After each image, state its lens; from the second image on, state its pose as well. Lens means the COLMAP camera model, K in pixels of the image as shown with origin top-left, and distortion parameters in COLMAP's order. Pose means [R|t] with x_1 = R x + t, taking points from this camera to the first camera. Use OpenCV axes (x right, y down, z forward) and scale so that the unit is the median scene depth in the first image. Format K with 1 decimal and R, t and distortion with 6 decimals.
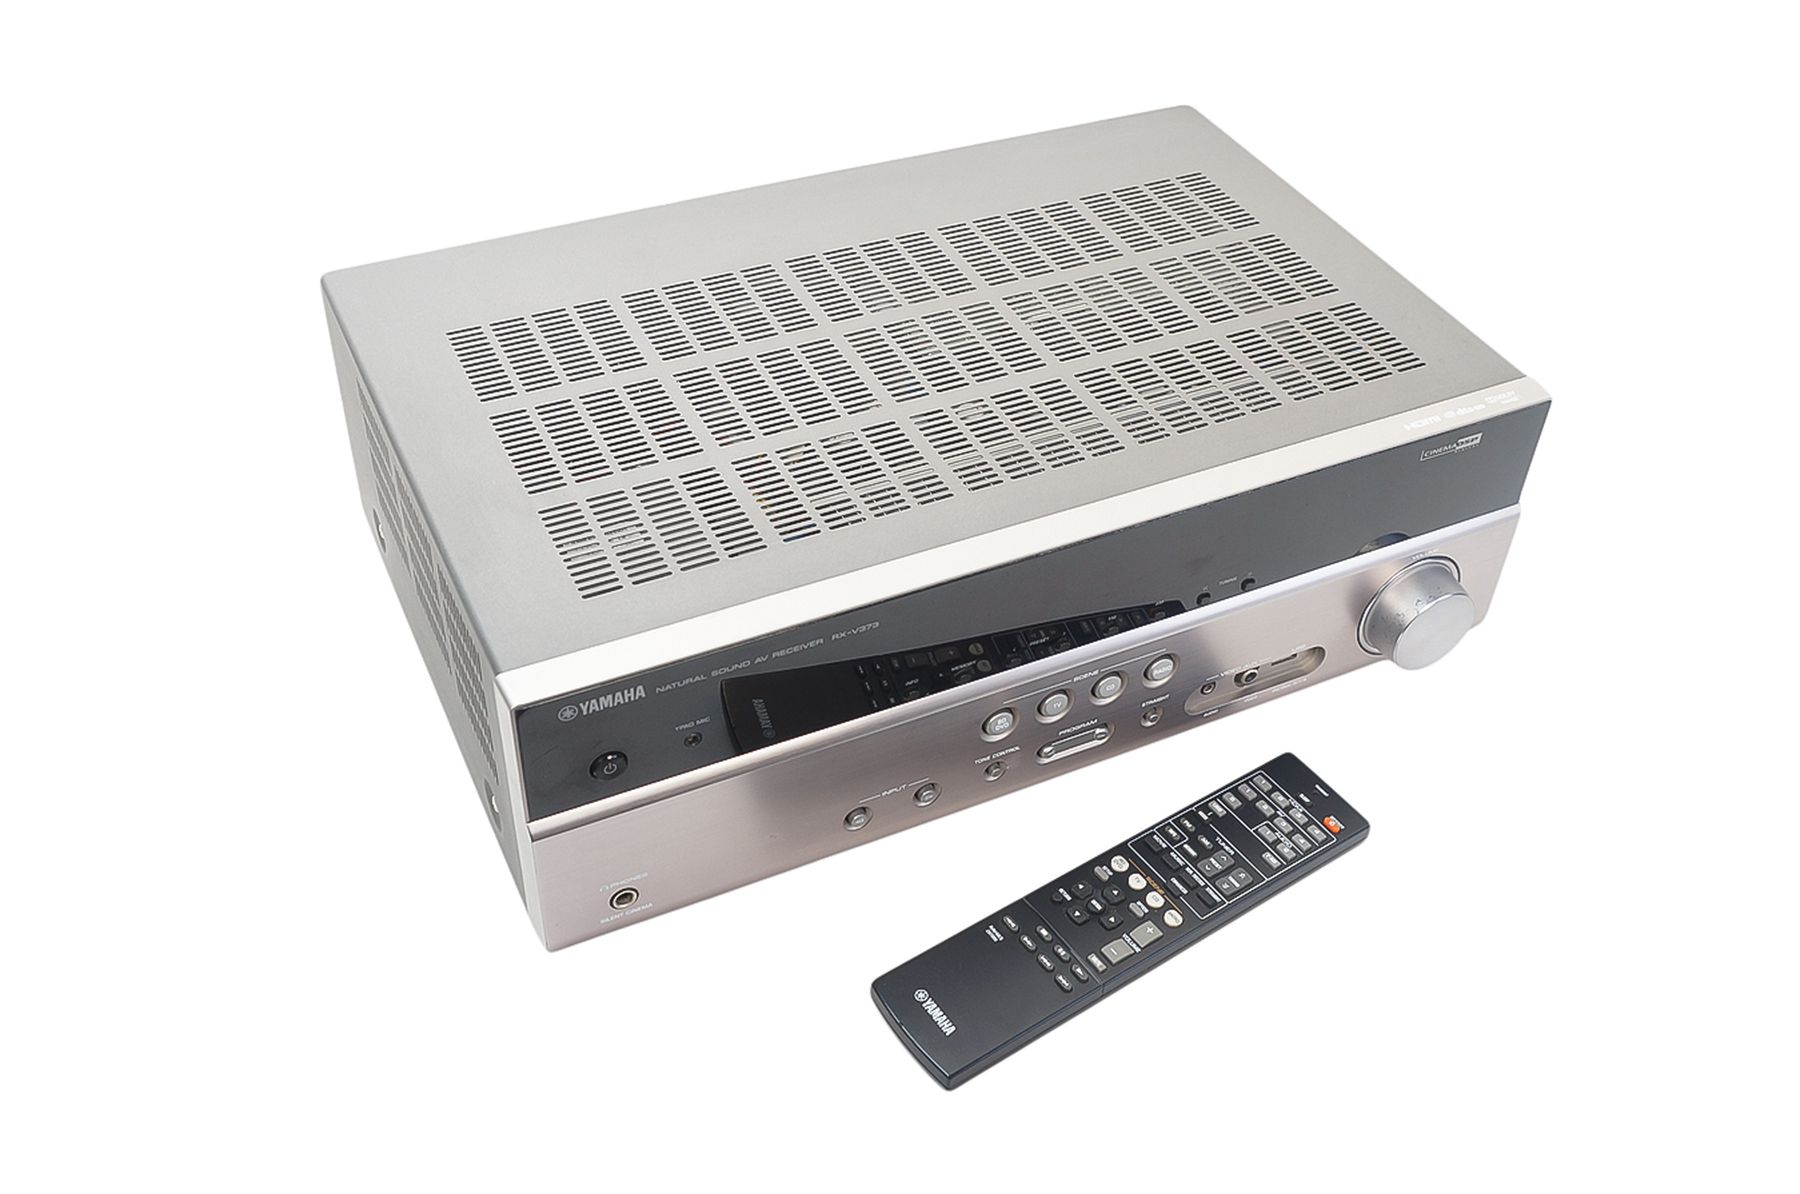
lens RADIAL K [[1804.8, 0, 900.0], [0, 1804.8, 597.0], [0, 0, 1]] dist [-0.090821, -0.000318]
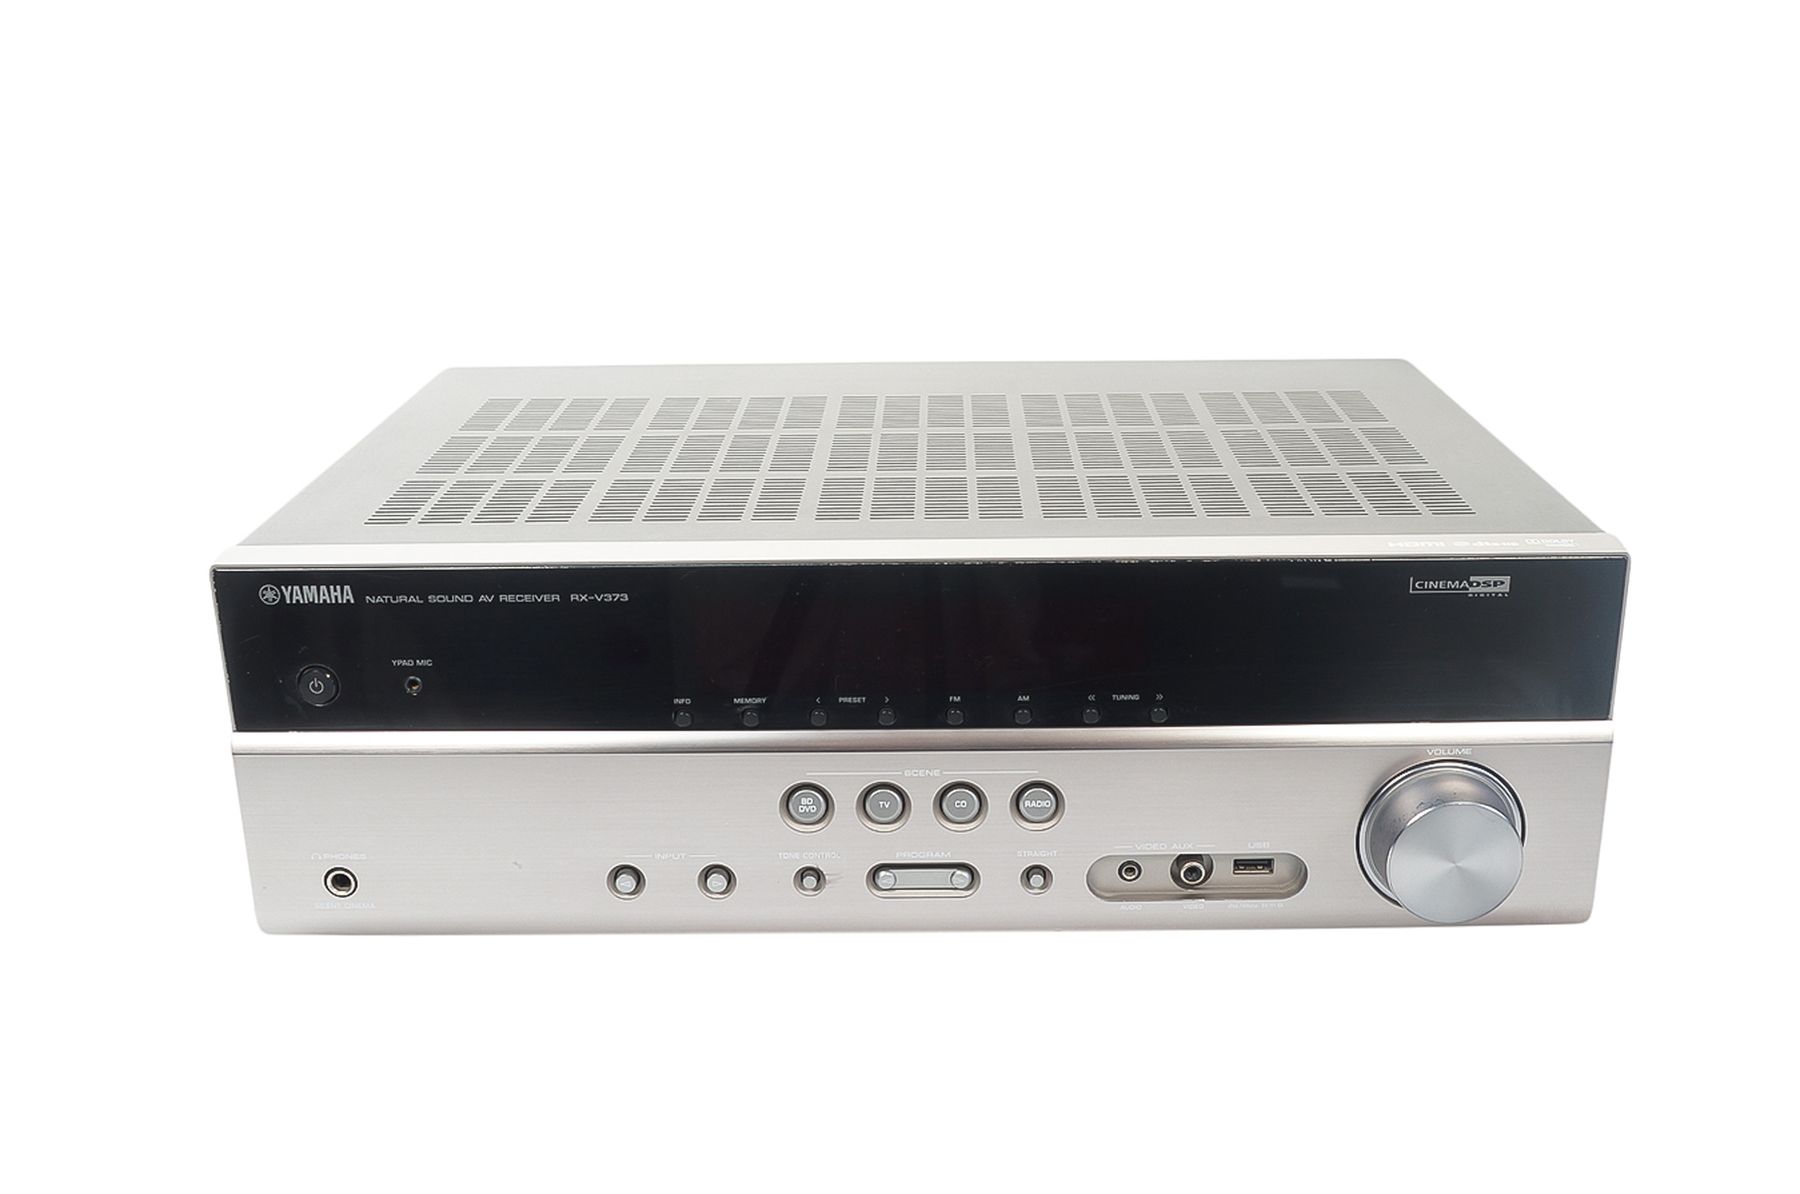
lens RADIAL K [[1744.3, 0, 903.6], [0, 1744.3, 525.1], [0, 0, 1]] dist [-0.064234, 0.013236]
pose [[0.888165, 0.085693, -0.451464, 0.415124], [-0.264473, 0.898756, -0.349703, 0.208043], [0.375788, 0.429994, 0.820907, 0.281192]]
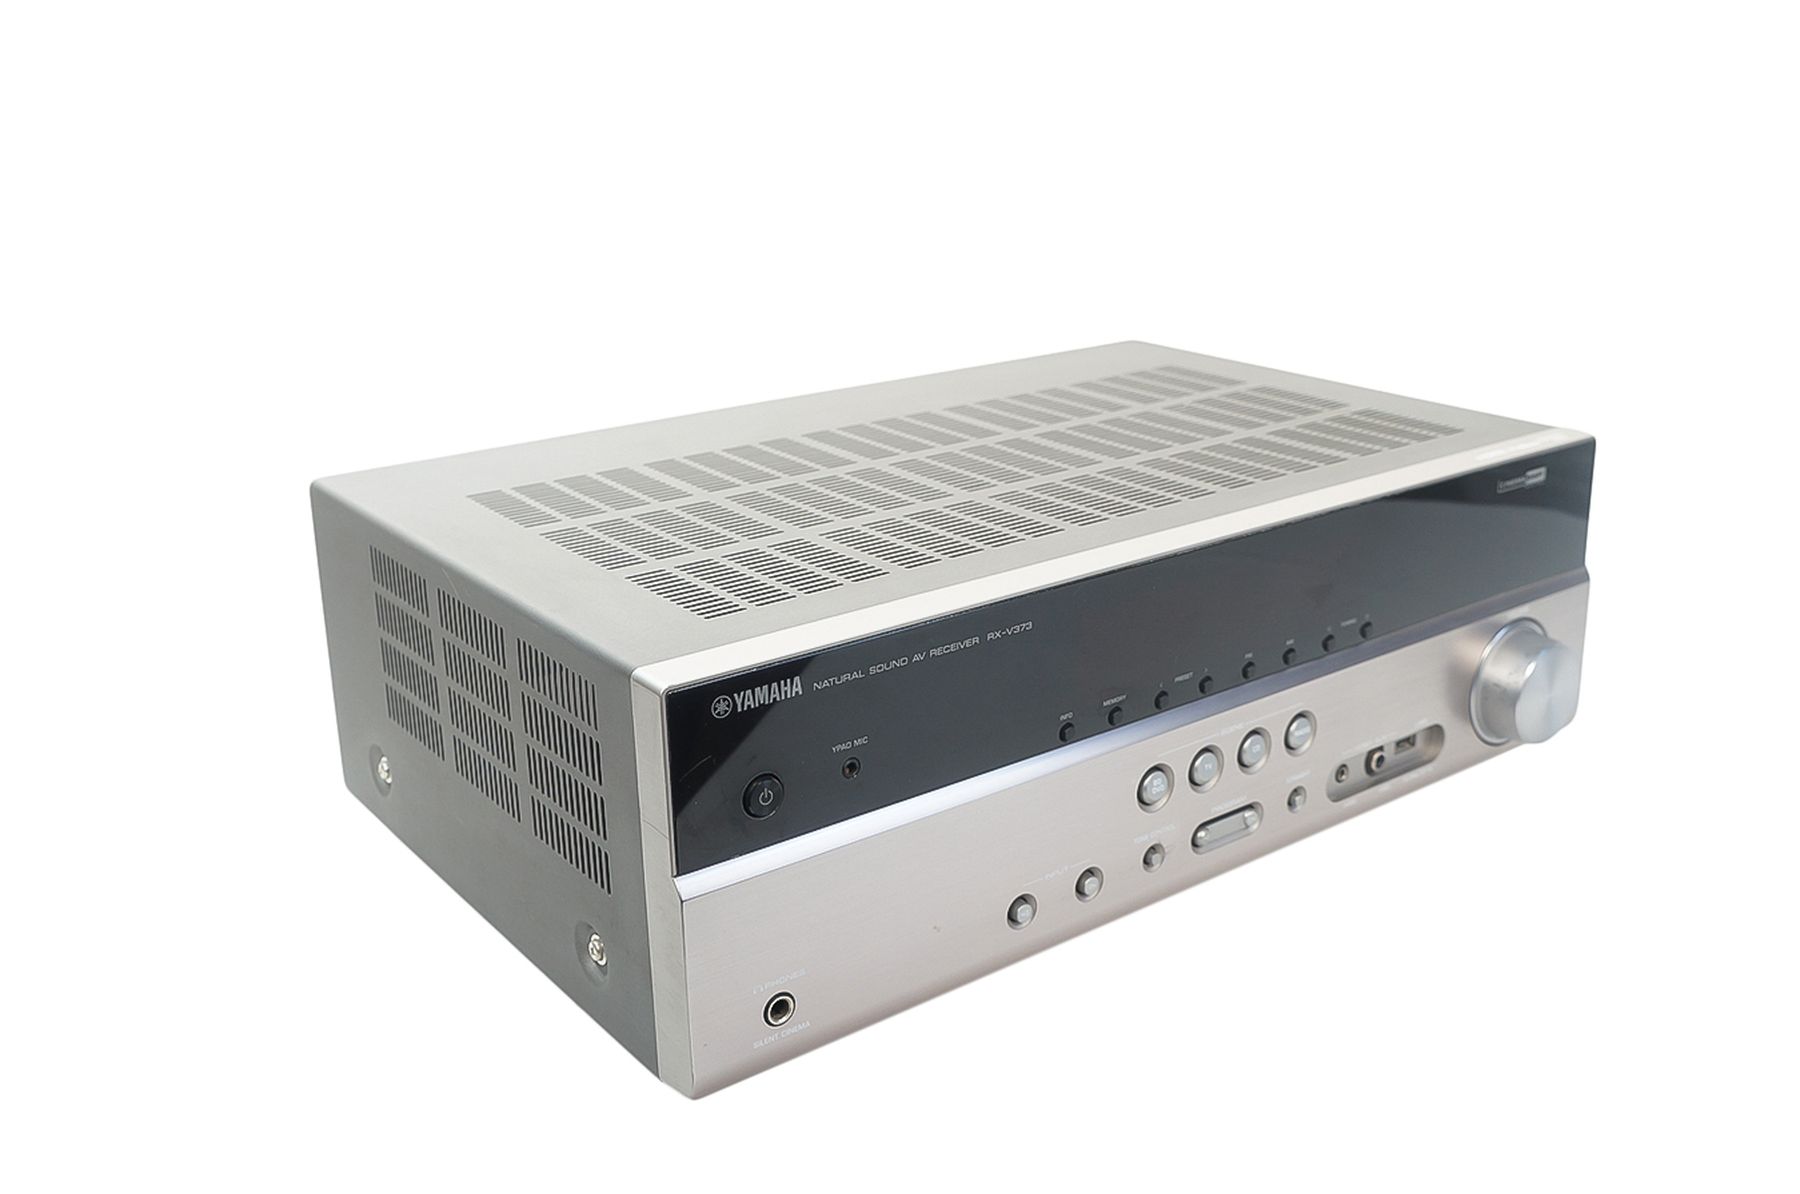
lens RADIAL K [[1804.8, 0, 900.0], [0, 1804.8, 597.0], [0, 0, 1]] dist [-0.090821, -0.000318]
pose [[0.981181, -0.117675, 0.153090, -0.178203], [0.167891, 0.911544, -0.375367, 0.275703], [-0.095377, 0.394006, 0.914146, 0.155814]]
